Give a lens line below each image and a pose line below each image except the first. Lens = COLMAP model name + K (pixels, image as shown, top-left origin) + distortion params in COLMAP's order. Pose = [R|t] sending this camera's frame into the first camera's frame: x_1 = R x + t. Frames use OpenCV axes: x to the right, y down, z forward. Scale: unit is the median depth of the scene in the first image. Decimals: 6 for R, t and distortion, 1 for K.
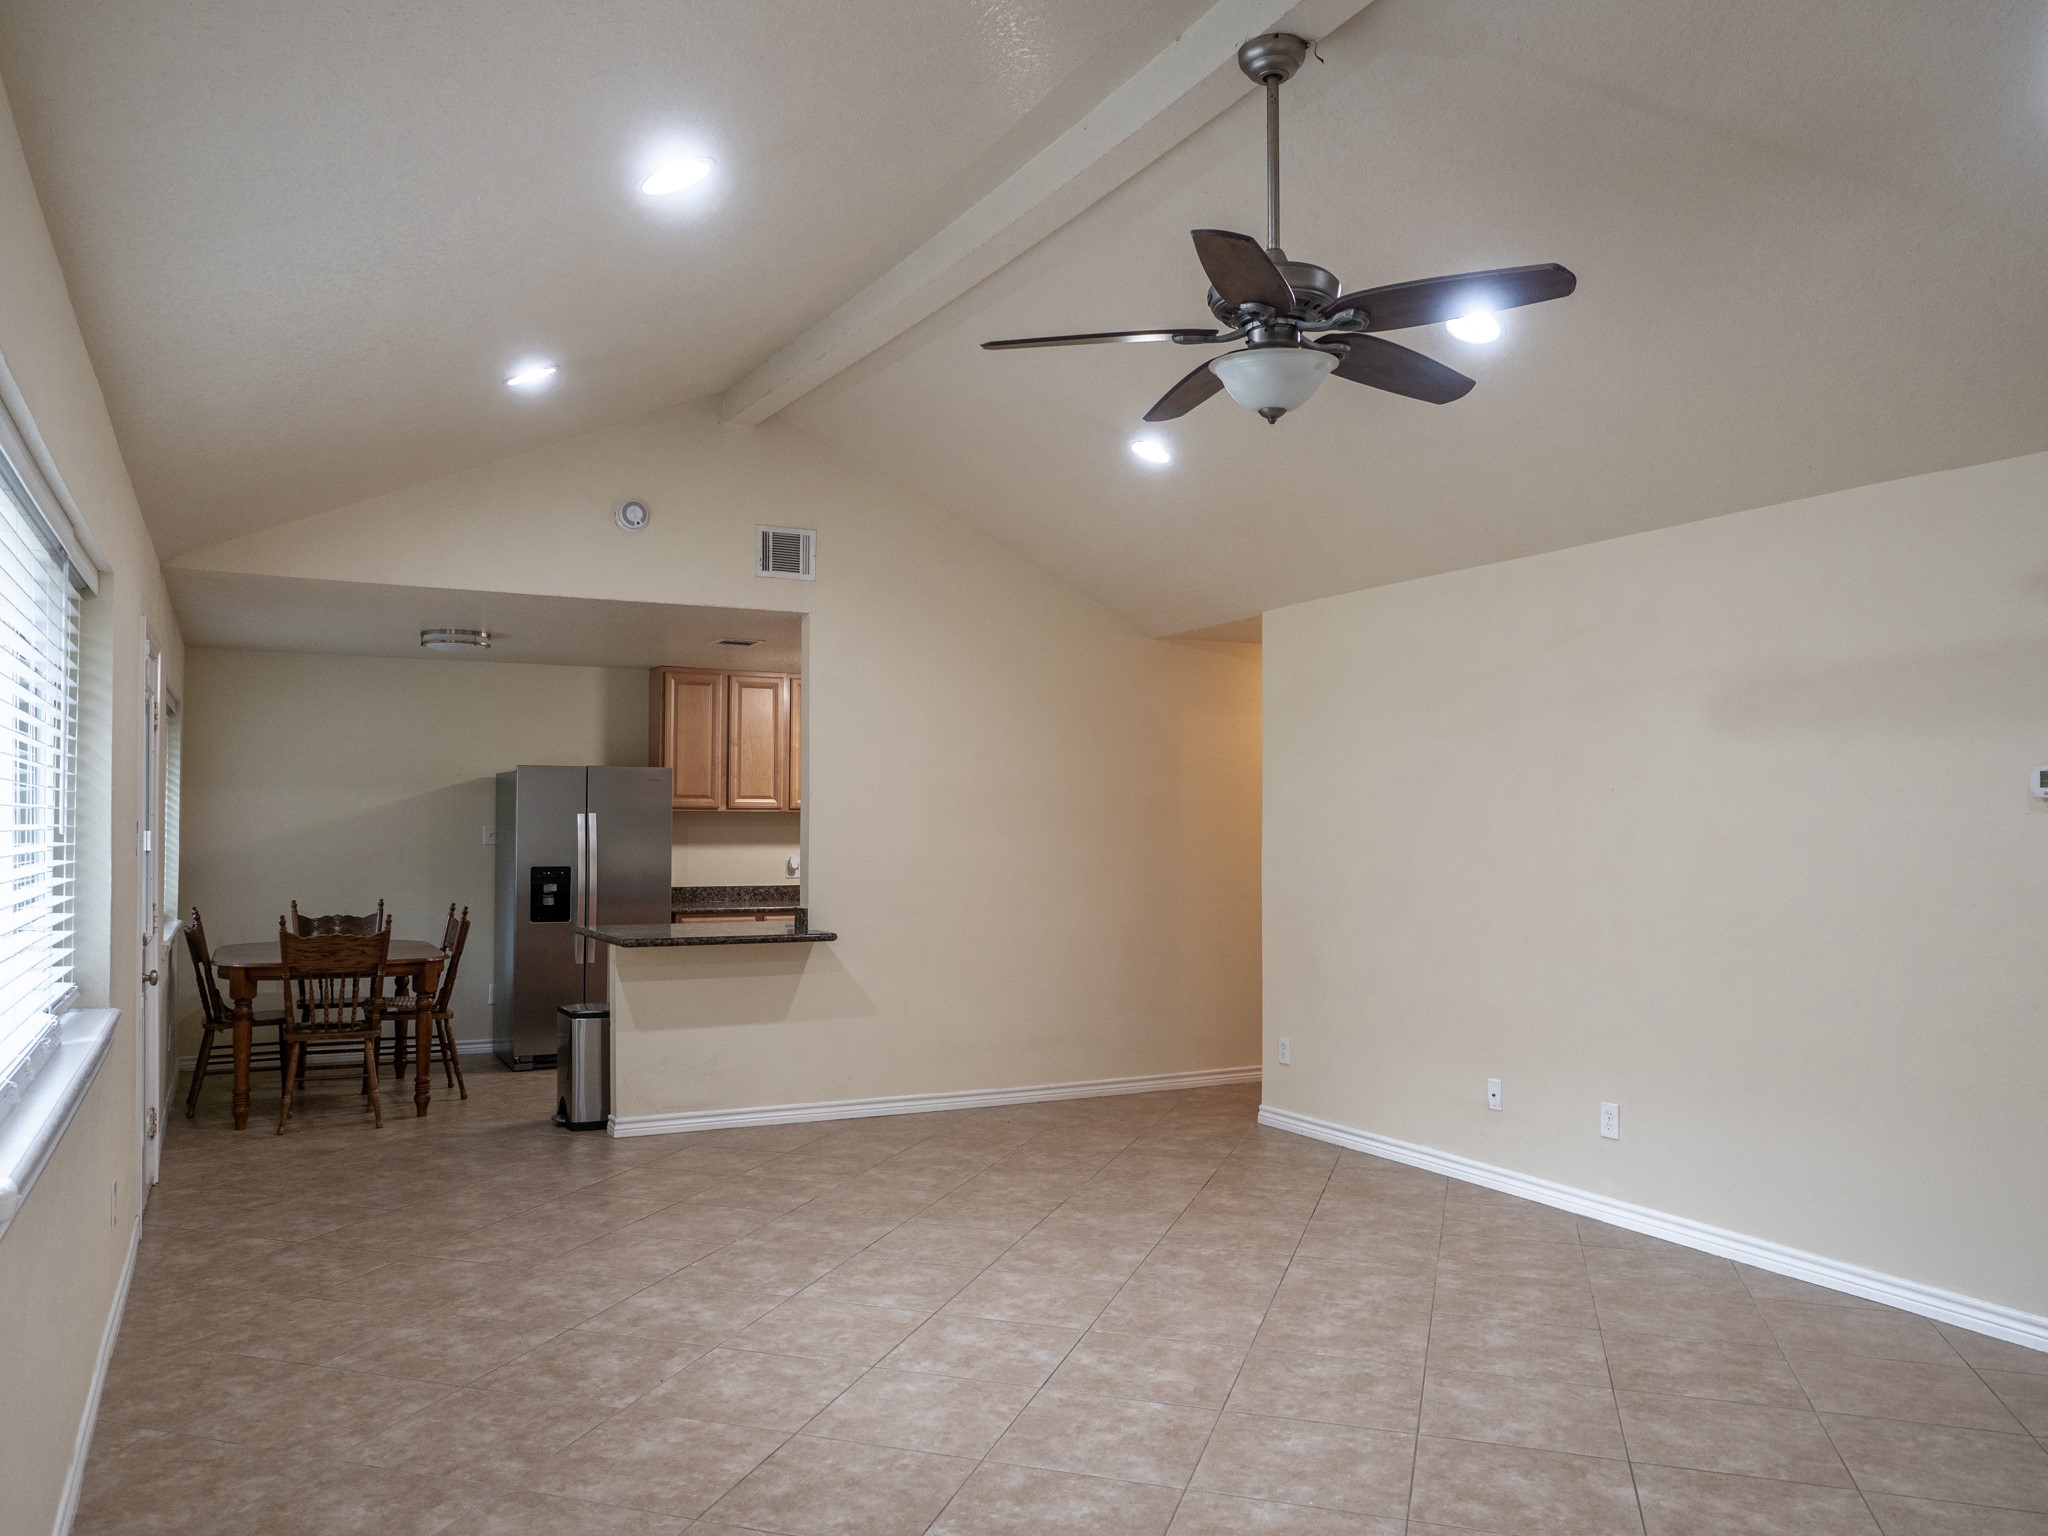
lens RADIAL K [[1511.0, 0, 1028.0], [0, 1511.0, 772.0], [0, 0, 1]] dist [-0.010797, 0.010335]
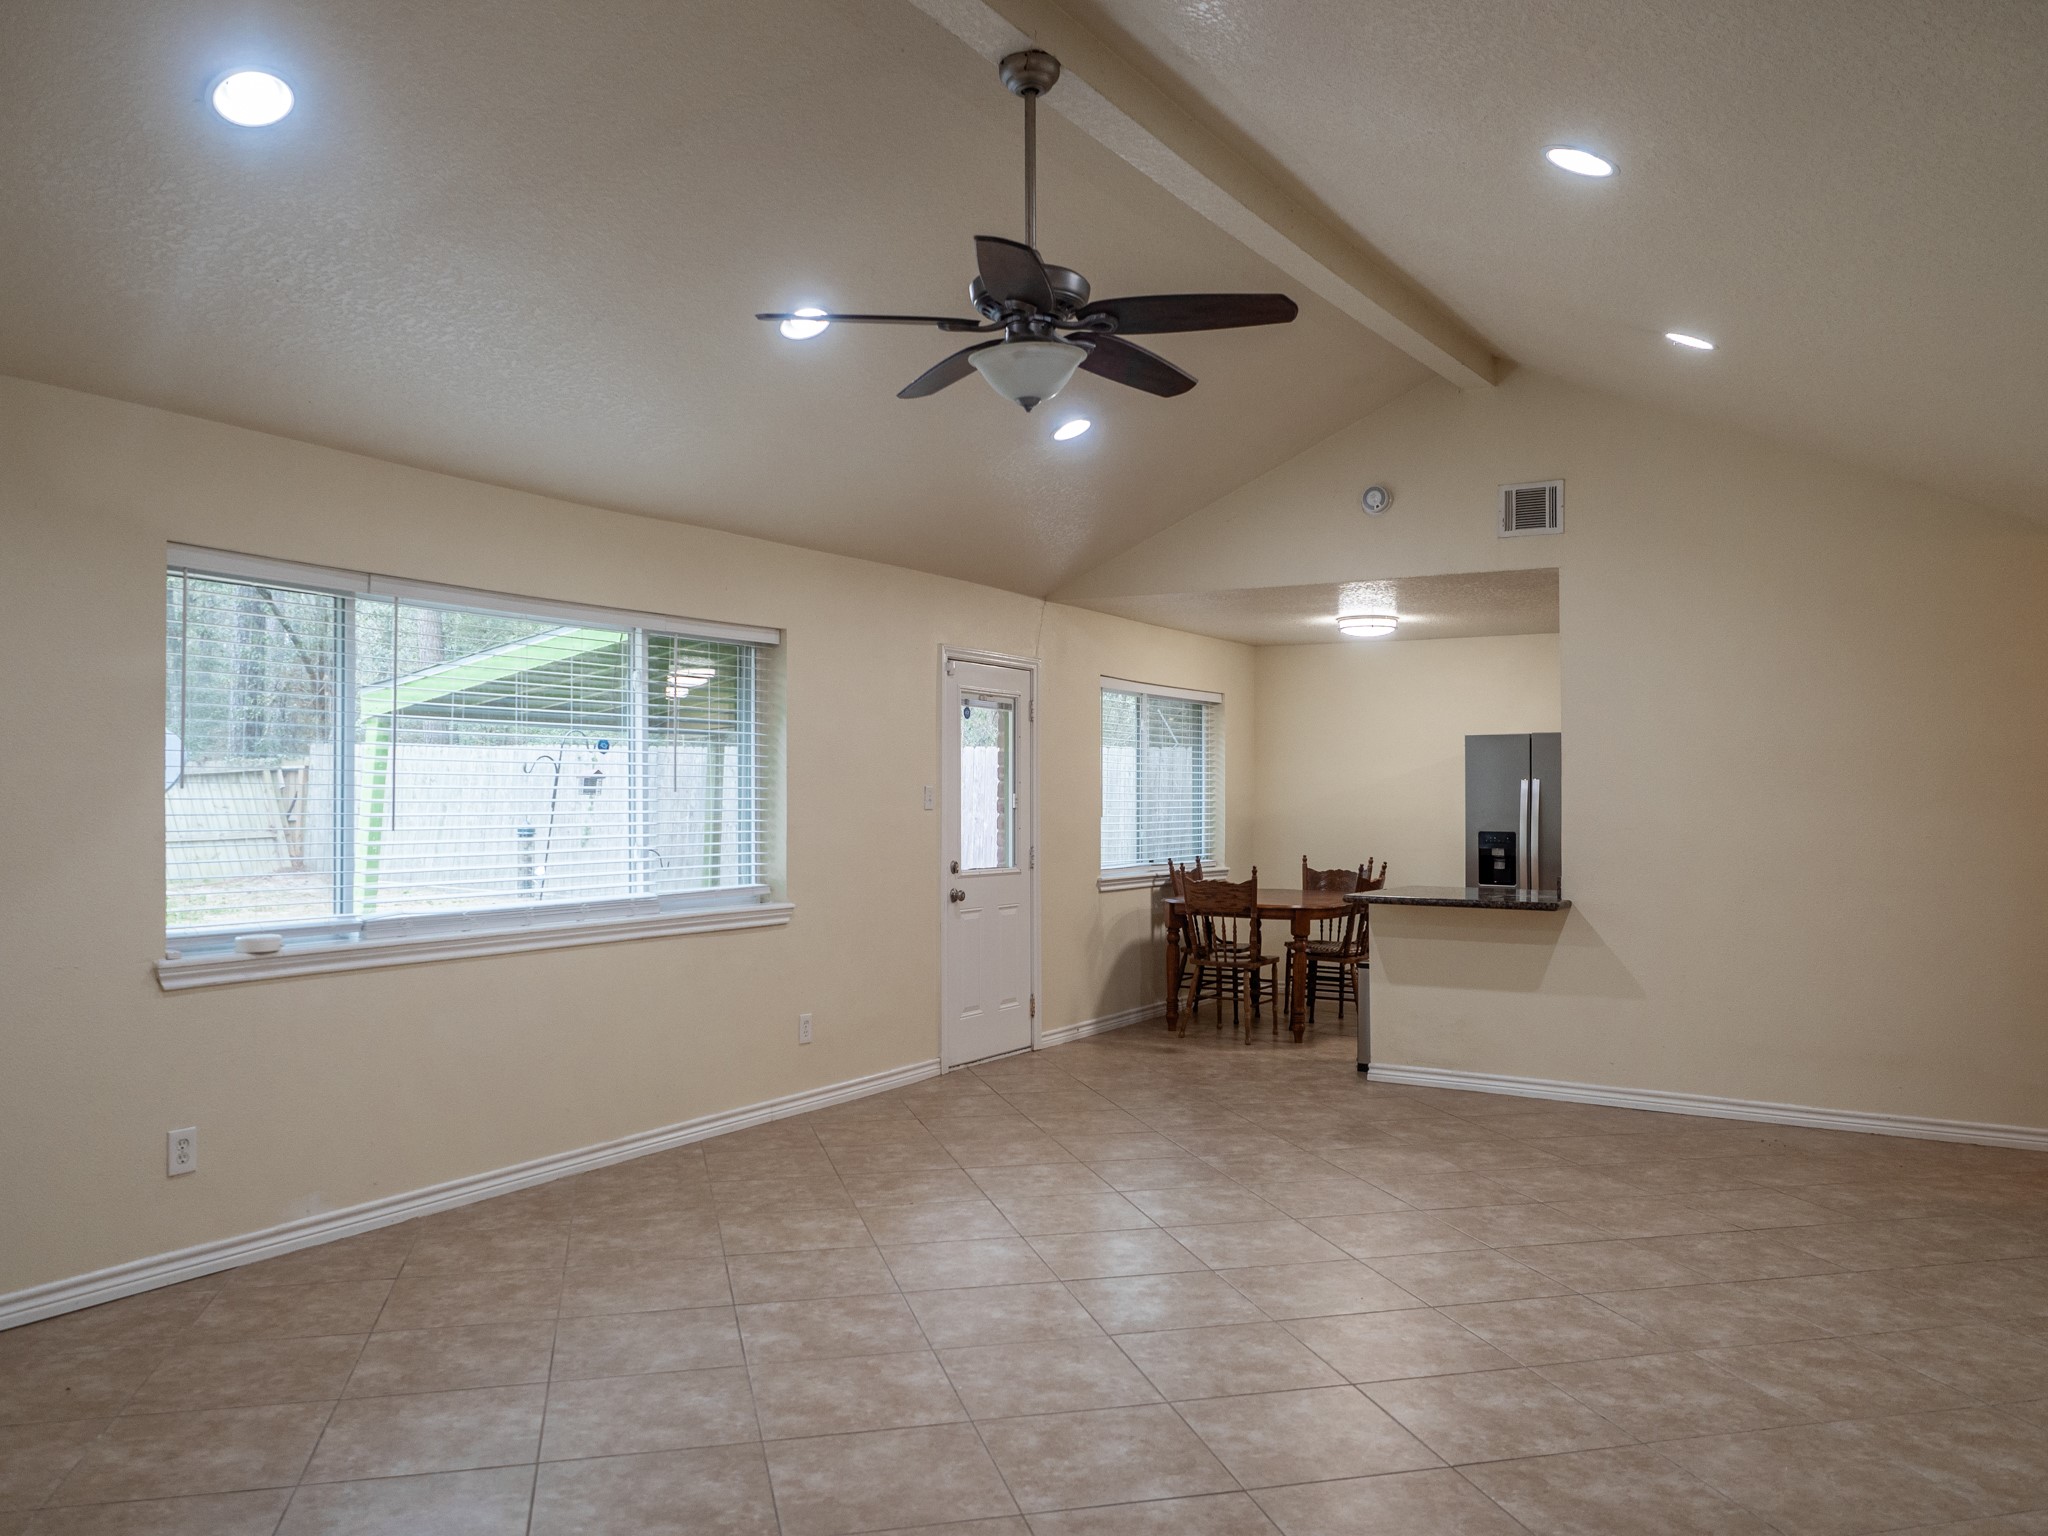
lens RADIAL K [[1593.6, 0, 1024.7], [0, 1593.6, 722.0], [0, 0, 1]] dist [-0.009998, 0.018075]
pose [[0.521542, -0.039549, -0.852309, 0.952325], [0.027772, 0.999183, -0.029371, 0.022947], [0.852774, -0.008352, 0.522214, 0.332854]]
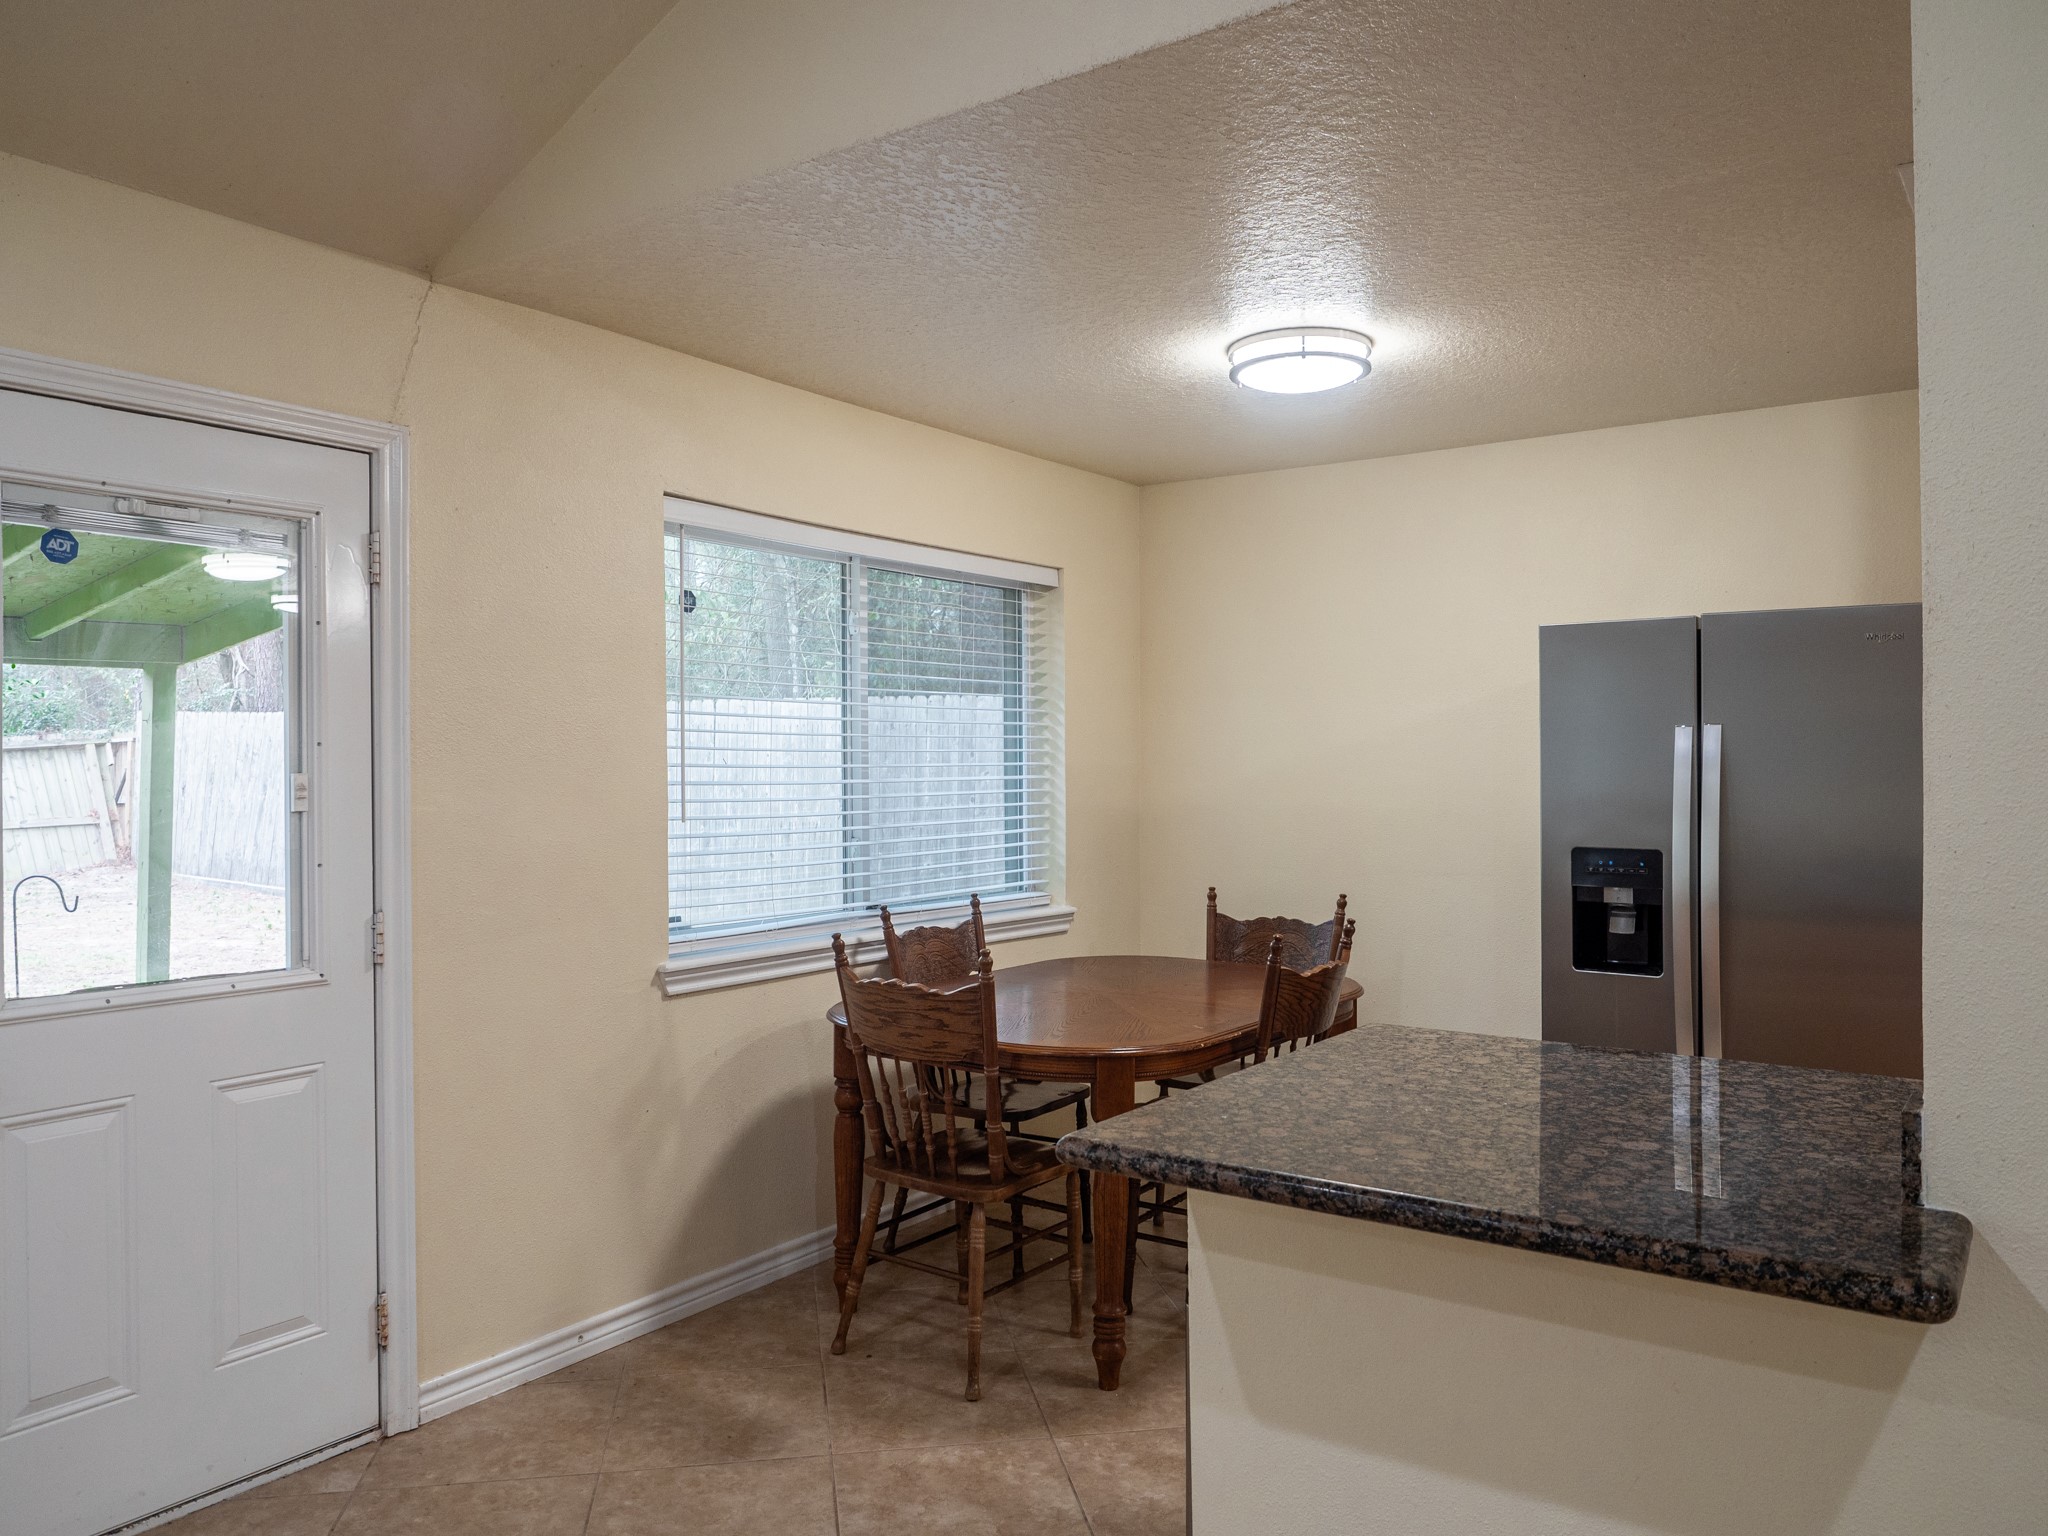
lens RADIAL K [[1511.0, 0, 1022.0], [0, 1511.0, 753.6], [0, 0, 1]] dist [-0.010797, 0.010335]
pose [[0.455656, -0.010322, -0.890096, -0.004001], [0.039420, 0.999186, 0.008593, 0.052172], [0.889283, -0.039003, 0.455692, 1.374815]]
